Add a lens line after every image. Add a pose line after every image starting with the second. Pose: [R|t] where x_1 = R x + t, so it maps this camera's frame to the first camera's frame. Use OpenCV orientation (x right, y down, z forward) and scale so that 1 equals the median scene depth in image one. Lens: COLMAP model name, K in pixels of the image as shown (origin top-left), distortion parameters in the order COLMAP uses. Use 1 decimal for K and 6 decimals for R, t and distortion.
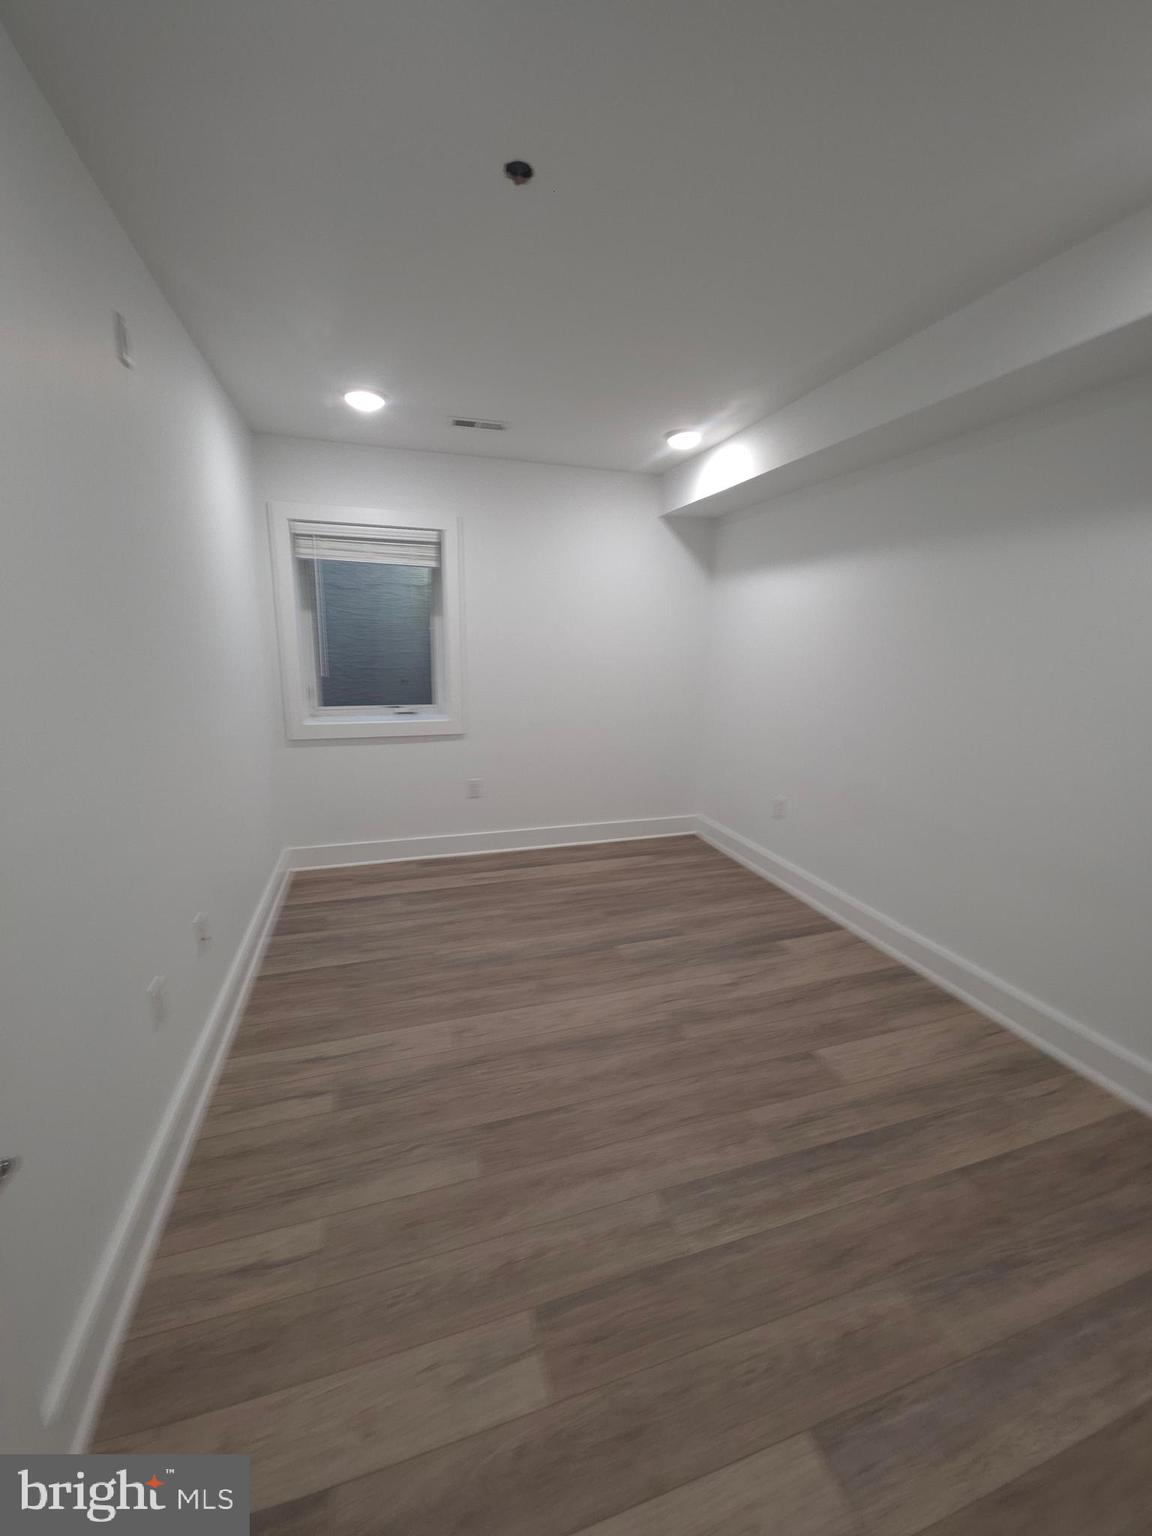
lens RADIAL K [[609.9, 0, 573.7], [0, 609.9, 762.2], [0, 0, 1]] dist [-0.001506, -0.000216]
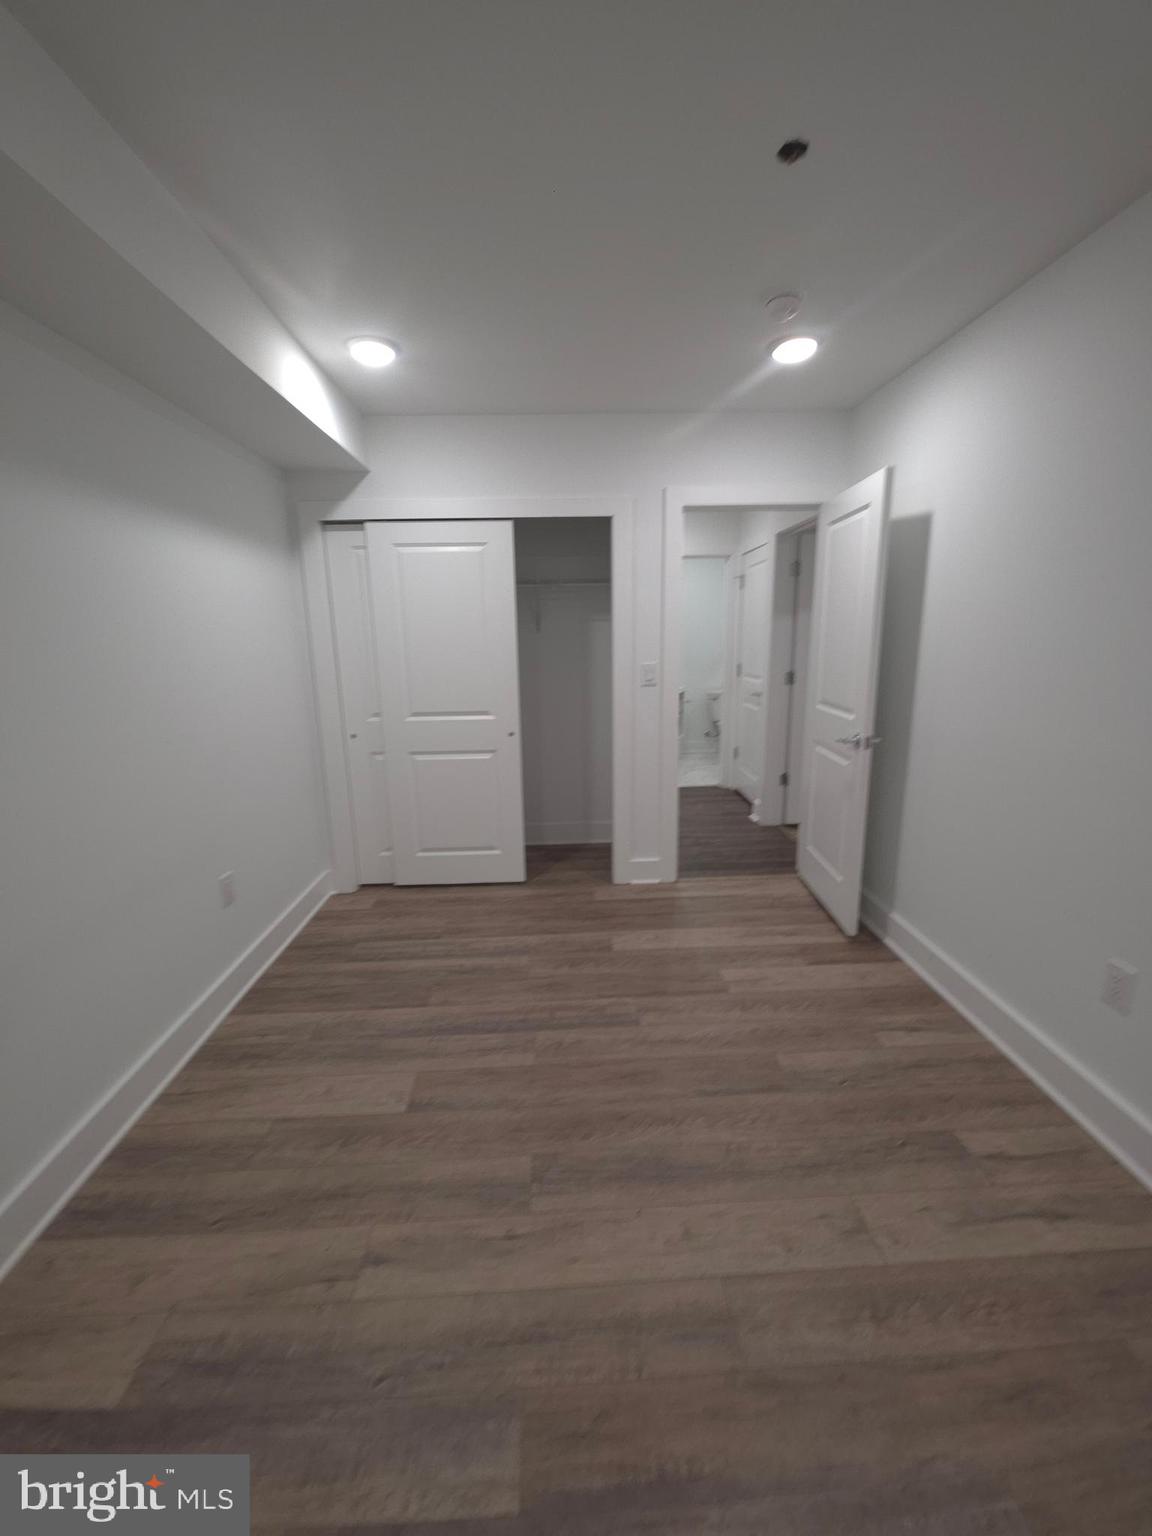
lens RADIAL K [[609.9, 0, 573.7], [0, 609.9, 762.2], [0, 0, 1]] dist [-0.001506, -0.000216]
pose [[-0.962513, -0.048947, 0.266784, -0.049677], [0.062621, 0.916909, 0.394152, -0.341403], [-0.263910, 0.396083, -0.879472, 1.679561]]
